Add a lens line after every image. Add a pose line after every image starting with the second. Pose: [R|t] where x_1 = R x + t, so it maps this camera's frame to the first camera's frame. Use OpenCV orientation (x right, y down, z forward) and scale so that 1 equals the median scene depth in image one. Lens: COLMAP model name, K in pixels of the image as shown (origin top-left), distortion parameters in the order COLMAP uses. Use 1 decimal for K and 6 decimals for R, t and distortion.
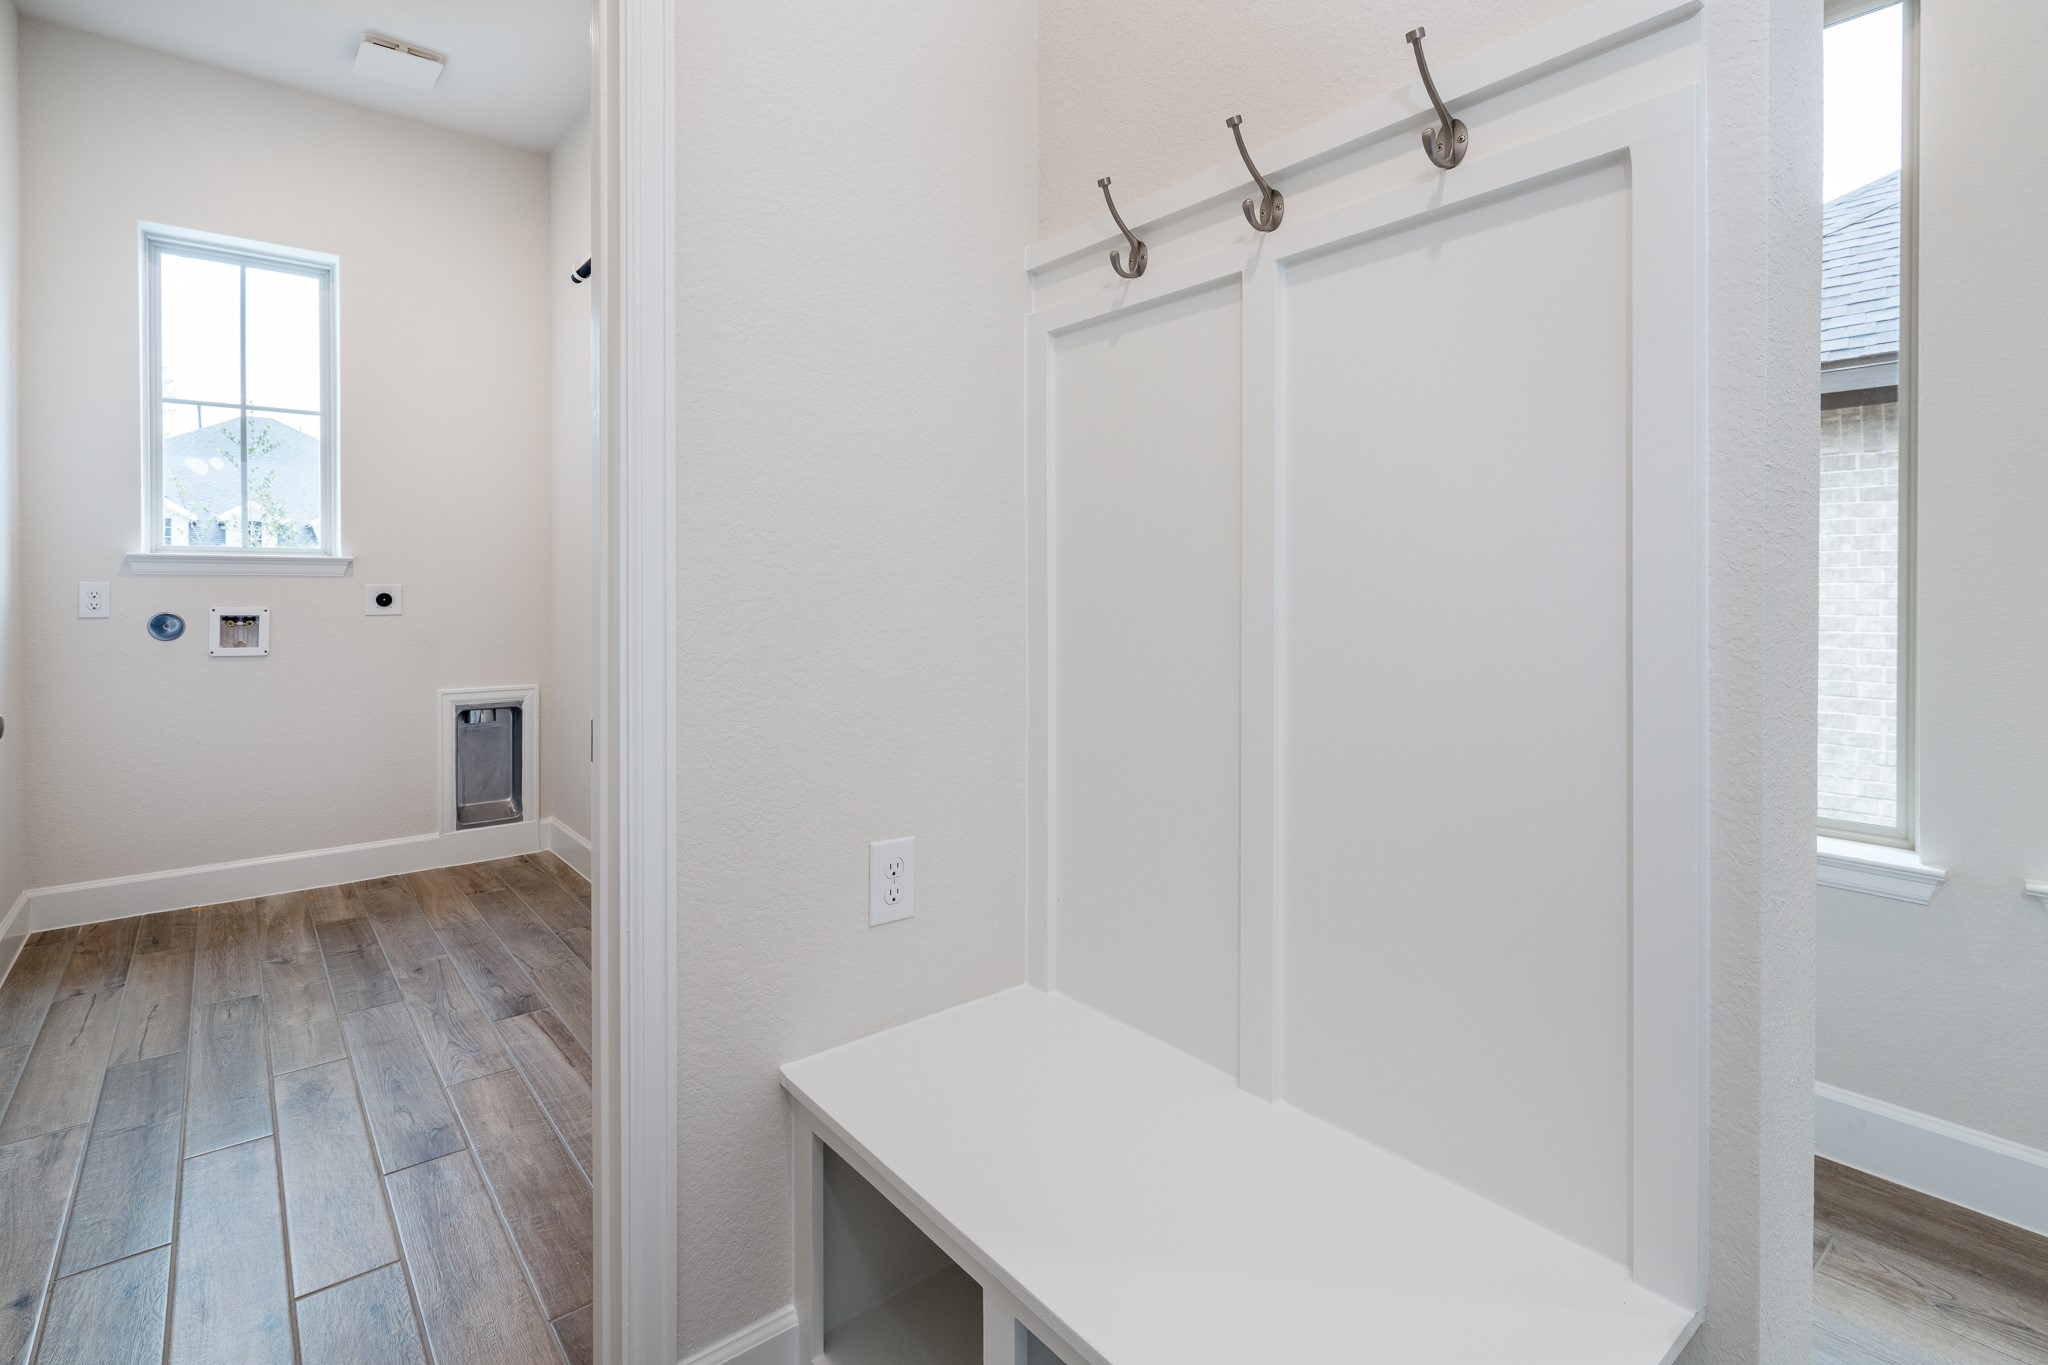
lens RADIAL K [[991.5, 0, 1015.3], [0, 991.5, 585.8], [0, 0, 1]] dist [-0.000695, -0.000240]
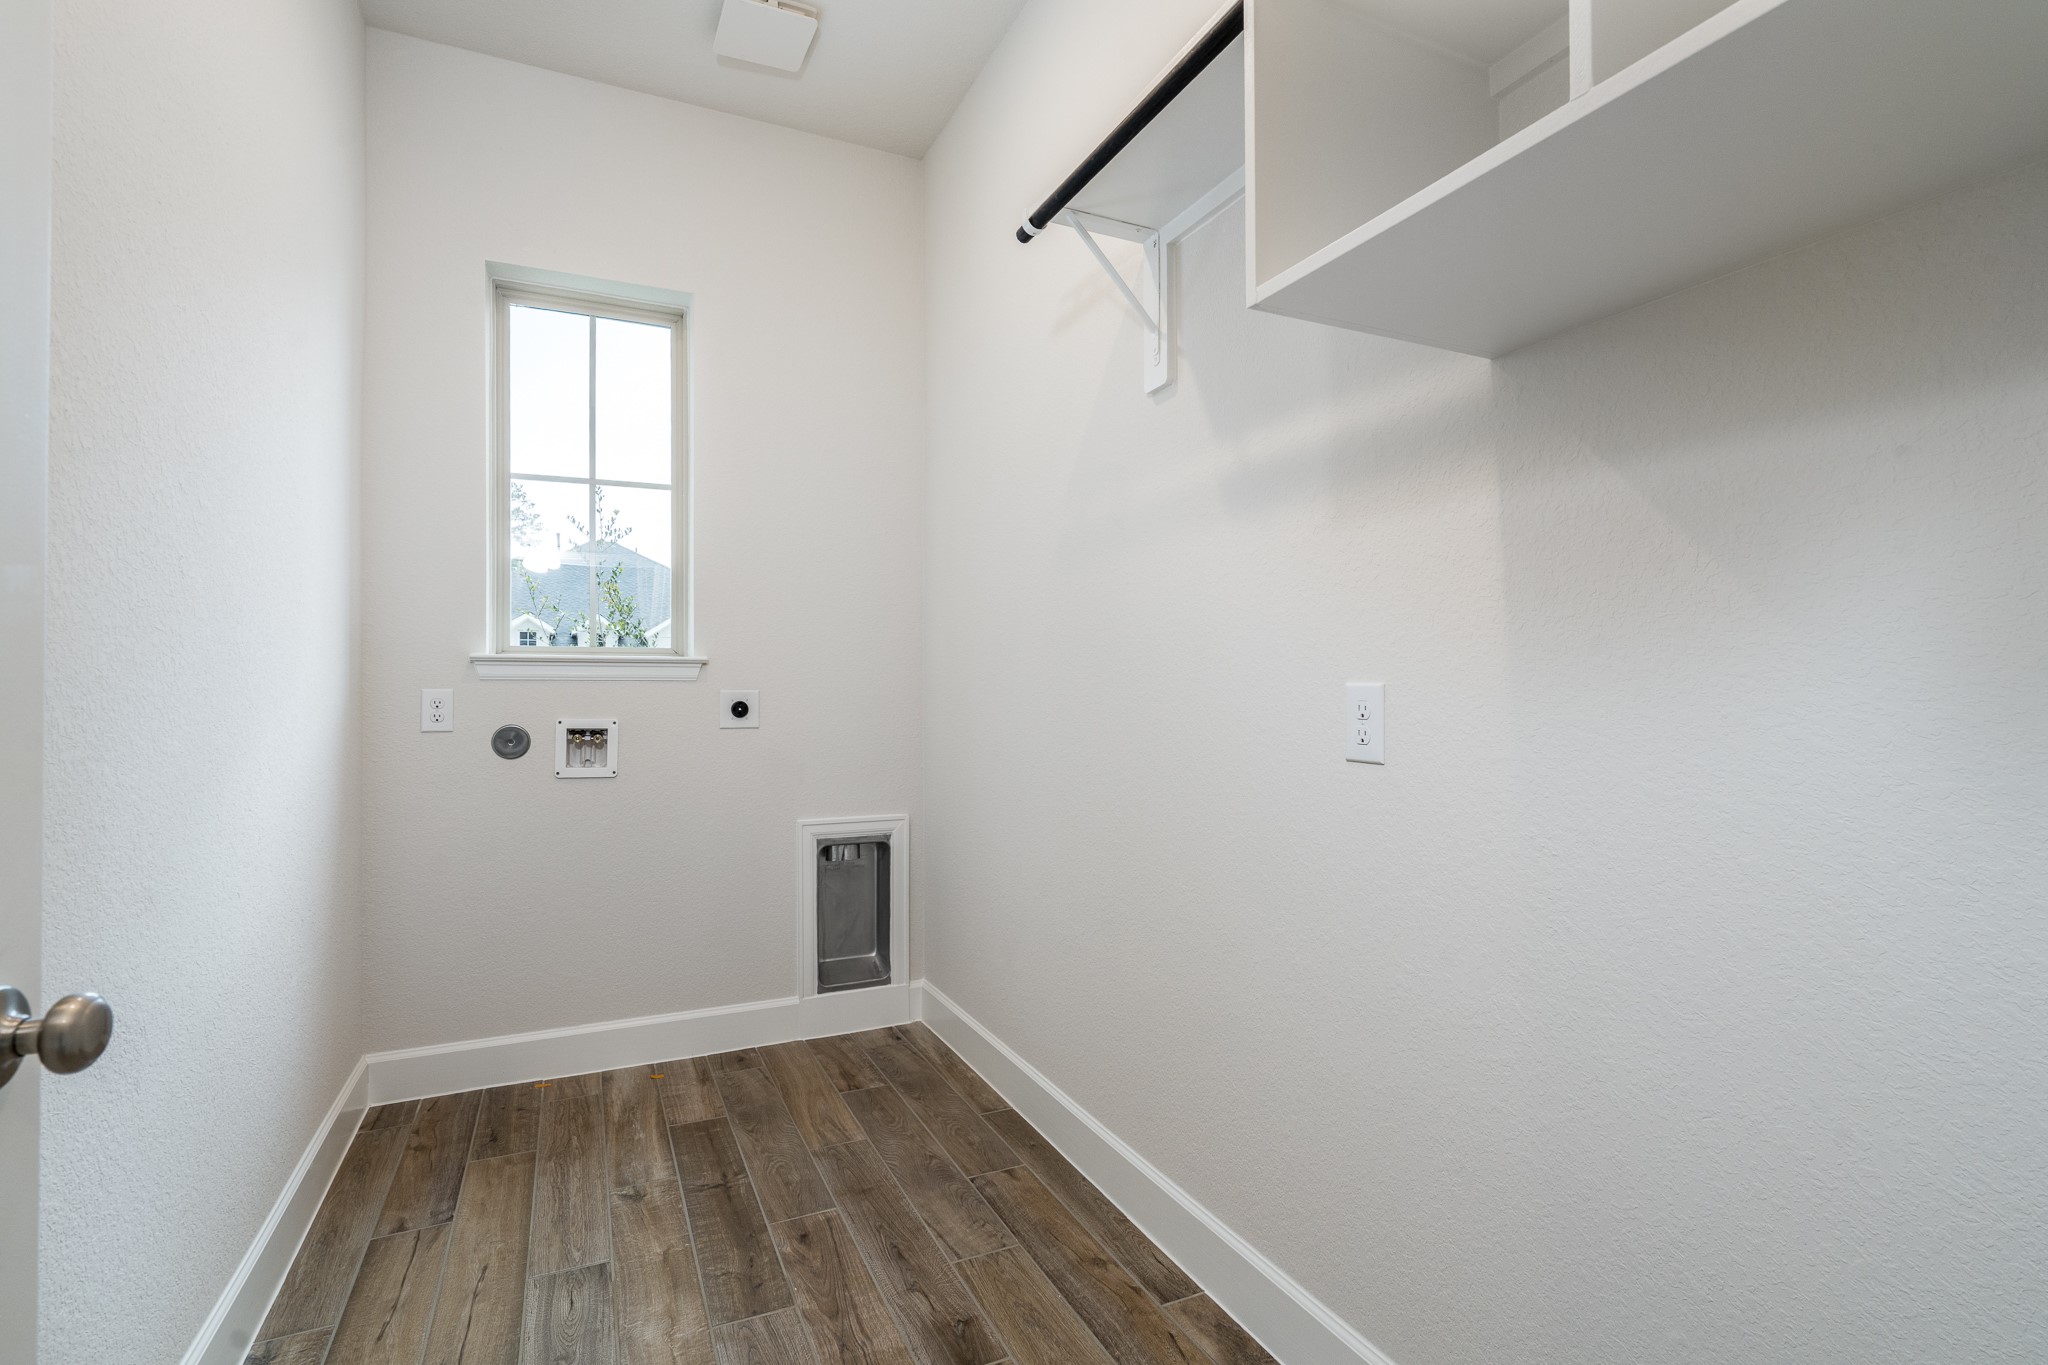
lens RADIAL K [[942.9, 0, 1021.8], [0, 942.9, 673.3], [0, 0, 1]] dist [-0.000806, 0.000765]
pose [[0.973121, -0.006926, -0.230188, -0.255191], [0.003070, 0.999849, -0.017107, -0.001723], [0.230272, 0.015941, 0.972996, 0.326238]]
